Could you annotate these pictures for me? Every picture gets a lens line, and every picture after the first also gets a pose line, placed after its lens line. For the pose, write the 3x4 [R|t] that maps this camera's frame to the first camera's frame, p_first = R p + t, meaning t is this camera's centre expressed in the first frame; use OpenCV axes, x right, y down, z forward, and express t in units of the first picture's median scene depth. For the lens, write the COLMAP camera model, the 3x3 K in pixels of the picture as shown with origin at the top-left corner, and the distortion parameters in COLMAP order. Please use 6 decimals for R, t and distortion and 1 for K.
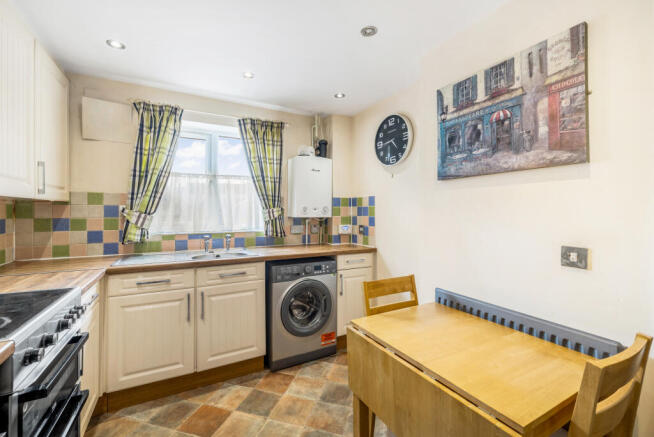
lens RADIAL K [[284.2, 0, 323.8], [0, 284.2, 212.7], [0, 0, 1]] dist [-0.002618, 0.000229]
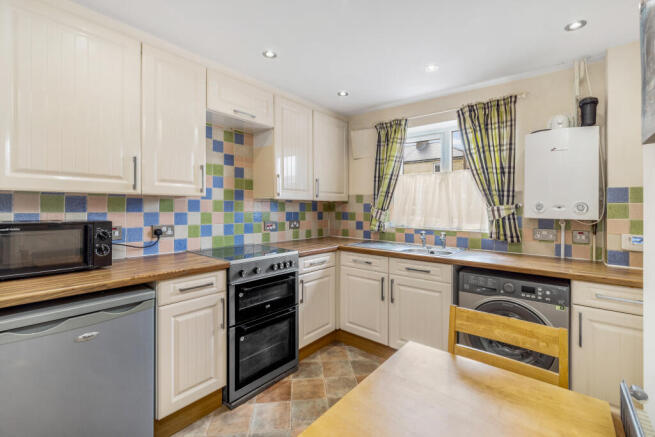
lens RADIAL K [[284.6, 0, 324.0], [0, 284.6, 212.5], [0, 0, 1]] dist [-0.002618, 0.000229]
pose [[0.384138, 0.022885, -0.922992, 0.447336], [-0.013459, 0.999725, 0.019186, -0.005735], [0.923178, 0.005052, 0.384340, 0.262506]]
